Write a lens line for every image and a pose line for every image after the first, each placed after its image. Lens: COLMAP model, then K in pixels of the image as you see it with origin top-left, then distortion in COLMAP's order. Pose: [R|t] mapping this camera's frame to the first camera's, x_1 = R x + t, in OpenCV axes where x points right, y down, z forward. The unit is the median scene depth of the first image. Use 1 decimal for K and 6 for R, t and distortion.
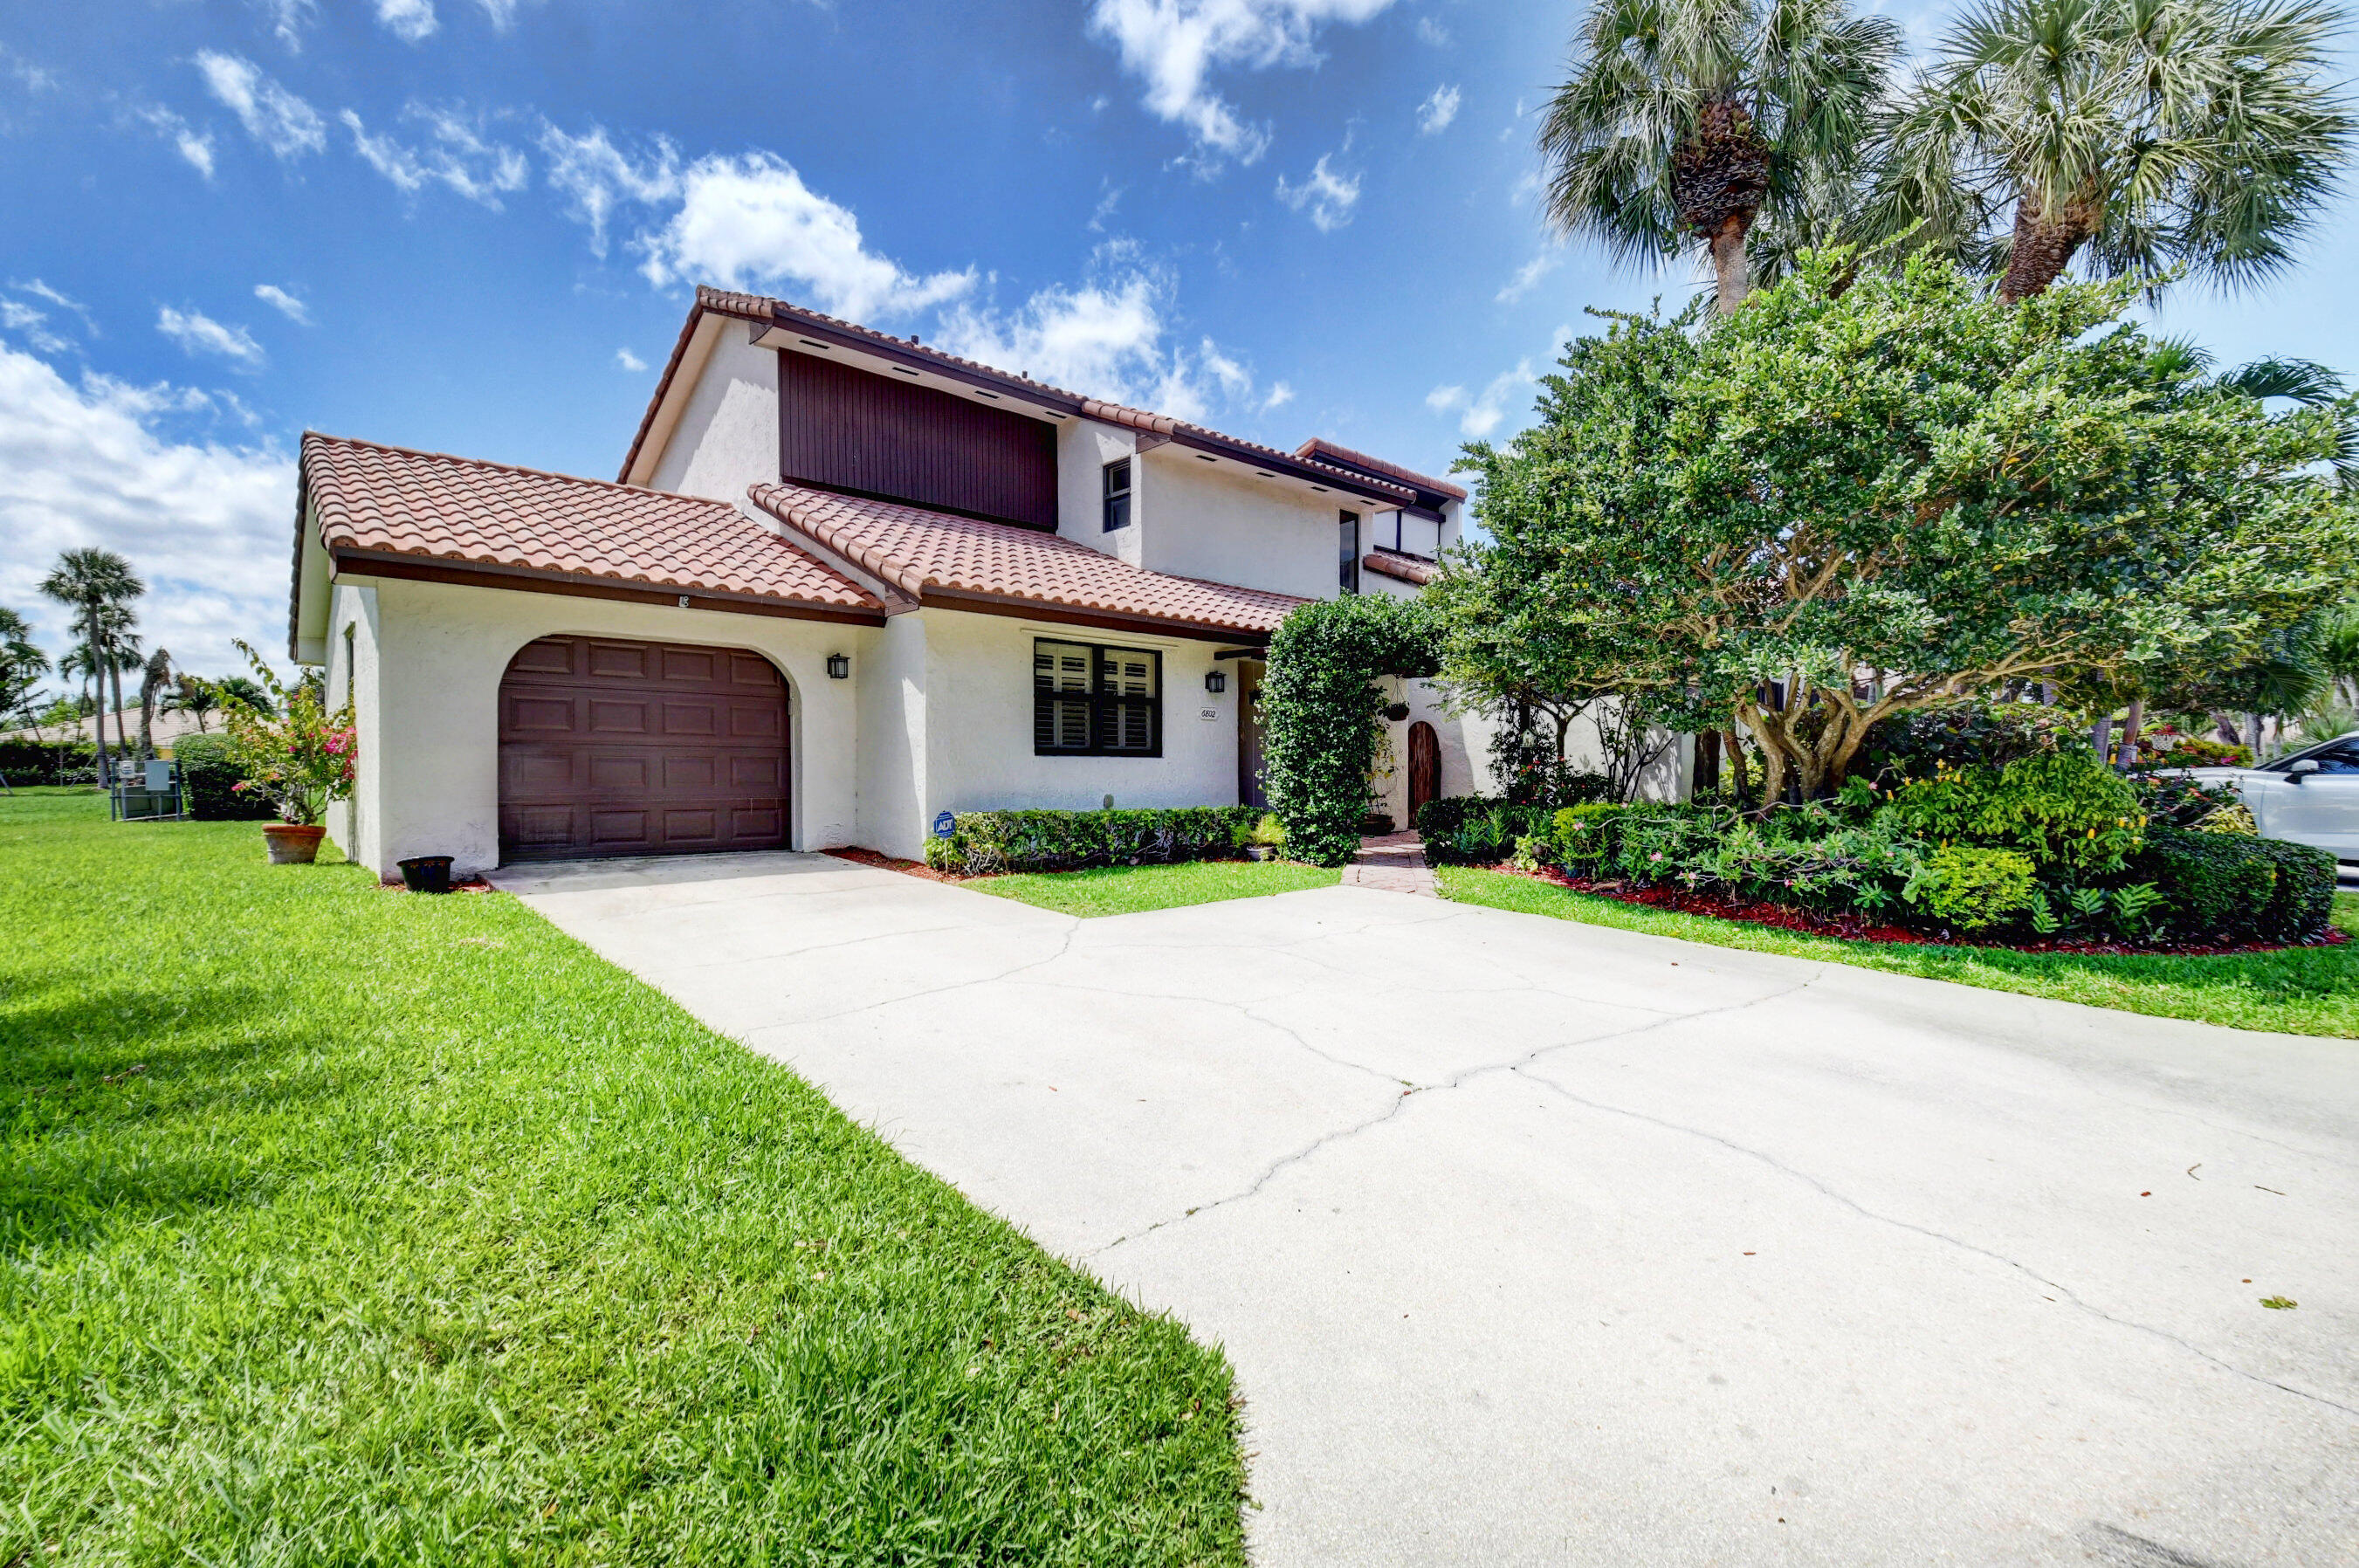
lens RADIAL K [[1036.7, 0, 1177.3], [0, 1036.7, 785.6], [0, 0, 1]] dist [0.004076, -0.017010]
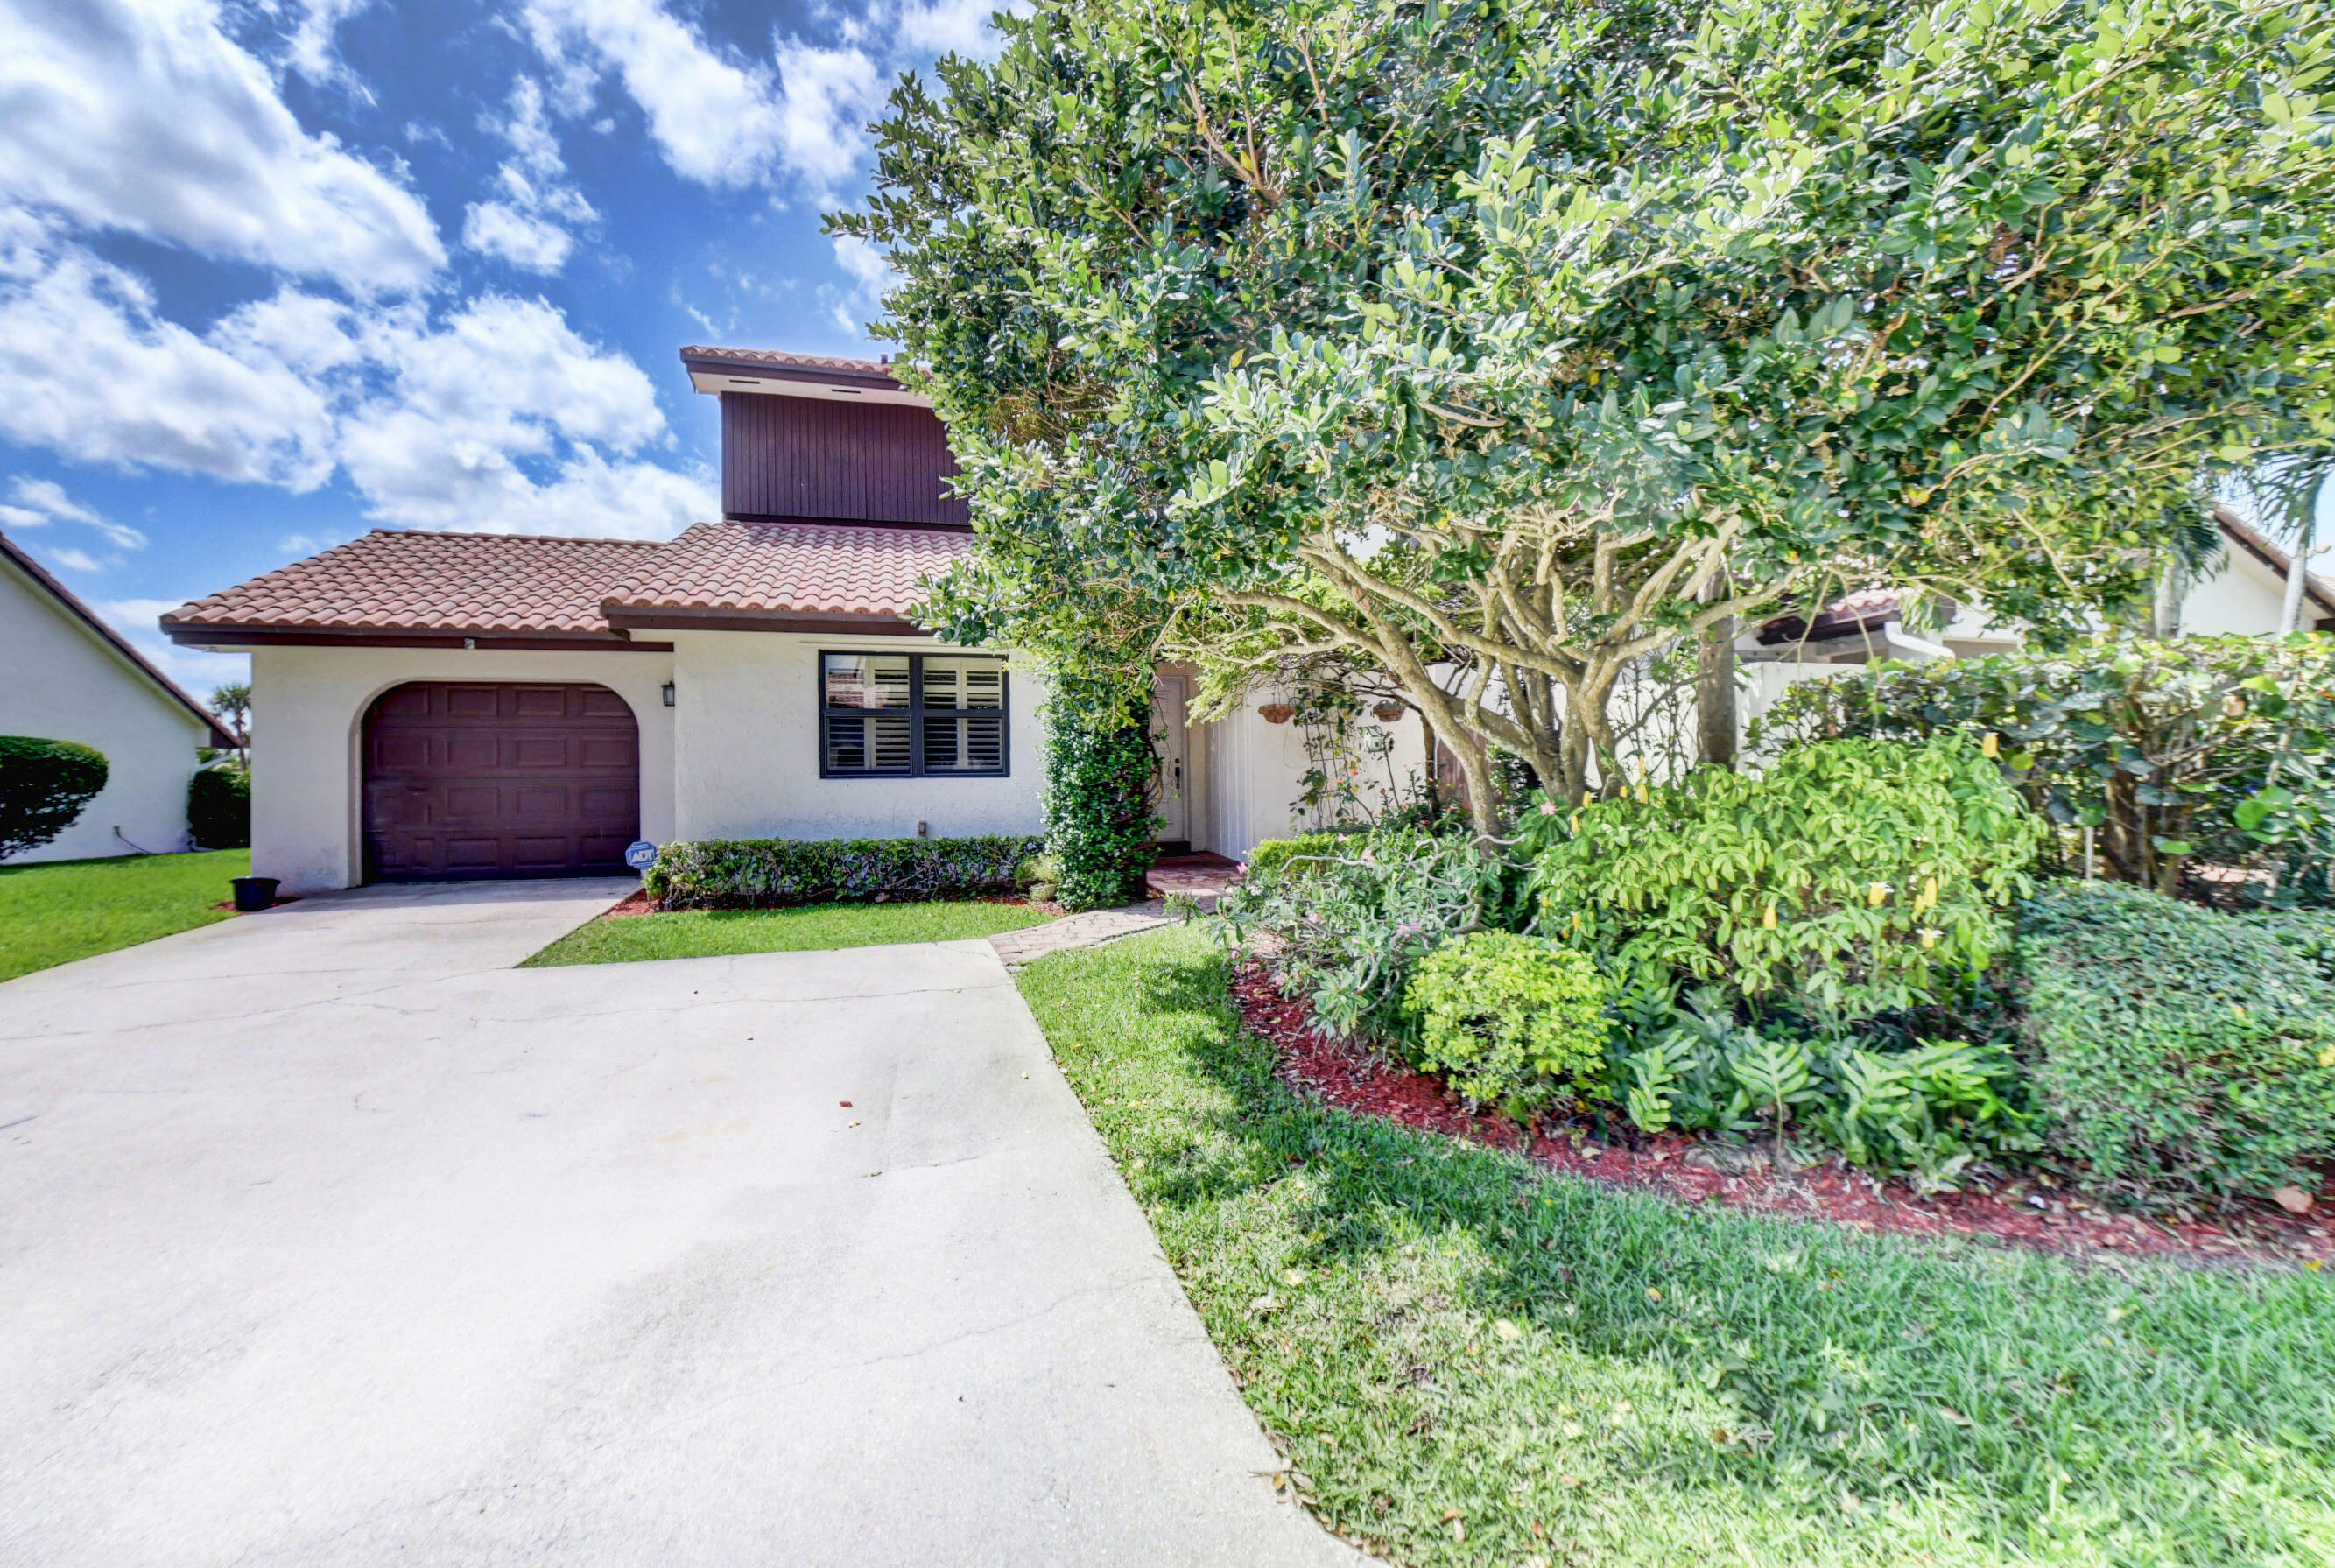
lens RADIAL K [[1026.2, 0, 1165.4], [0, 1026.2, 785.6], [0, 0, 1]] dist [0.004076, -0.017010]
pose [[0.905633, -0.018758, -0.423647, 0.521797], [0.012798, 0.999775, -0.016910, -0.003874], [0.423869, 0.009892, 0.905670, 0.305425]]
